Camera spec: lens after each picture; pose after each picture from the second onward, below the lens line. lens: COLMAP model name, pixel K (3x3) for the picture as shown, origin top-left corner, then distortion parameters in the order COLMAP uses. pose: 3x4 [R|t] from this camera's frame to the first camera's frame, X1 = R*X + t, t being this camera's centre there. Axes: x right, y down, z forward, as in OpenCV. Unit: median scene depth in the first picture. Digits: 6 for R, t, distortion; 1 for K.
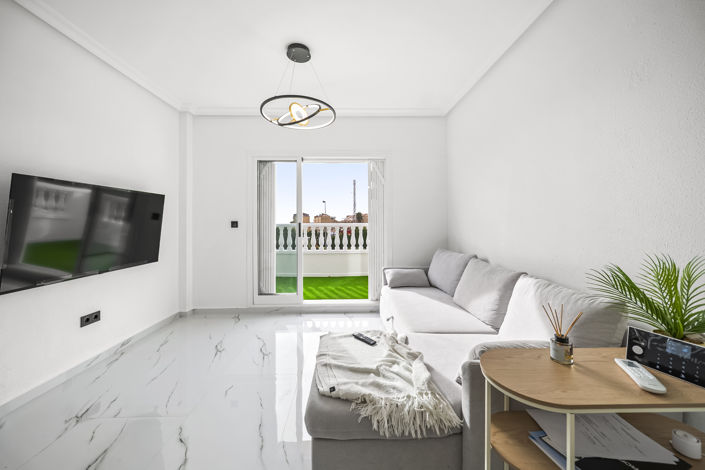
lens RADIAL K [[255.1, 0, 354.4], [0, 255.1, 221.0], [0, 0, 1]] dist [-0.001113, -0.000101]
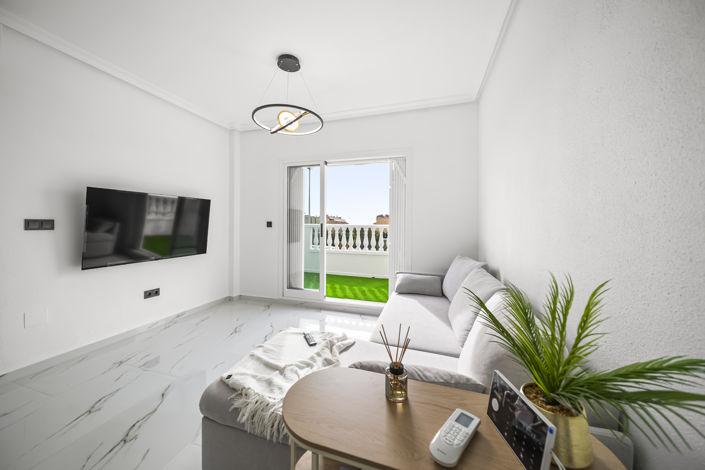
lens RADIAL K [[253.5, 0, 354.8], [0, 253.5, 225.9], [0, 0, 1]] dist [-0.001053, -0.000038]
pose [[0.946667, 0.012878, -0.321957, 0.265235], [-0.008401, 0.999848, 0.015290, -0.000537], [0.322105, -0.011770, 0.946631, 0.056727]]
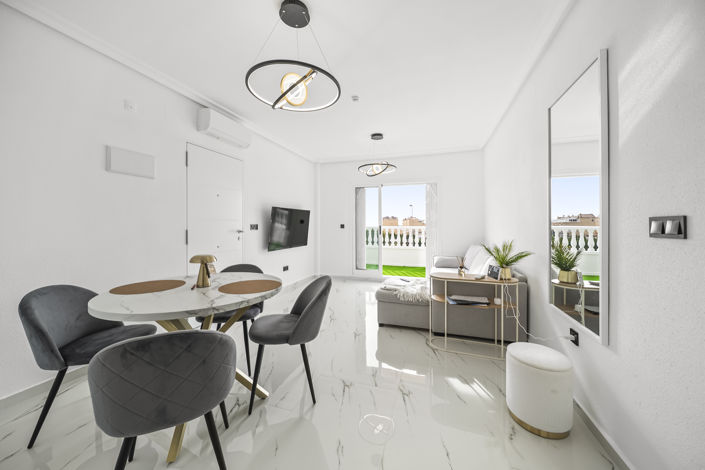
lens RADIAL K [[253.5, 0, 354.8], [0, 253.5, 225.9], [0, 0, 1]] dist [-0.001053, -0.000038]
pose [[0.941464, 0.005745, -0.337066, 0.180795], [-0.002943, 0.999957, 0.008822, -0.005577], [0.337102, -0.007314, 0.941440, -0.576796]]
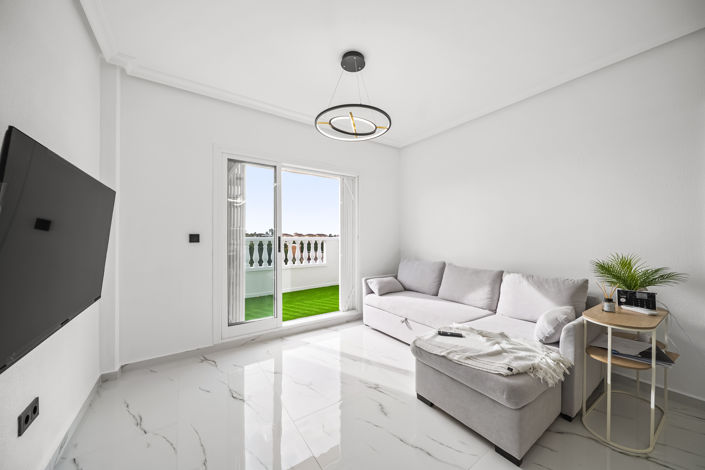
lens RADIAL K [[251.0, 0, 352.5], [0, 251.0, 235.0], [0, 0, 1]] dist [-0.000878, -0.000173]
pose [[0.842688, 0.007956, 0.538343, -0.497768], [-0.008834, 0.999961, -0.000950, 0.000966], [-0.538329, -0.003955, 0.842725, 0.131075]]
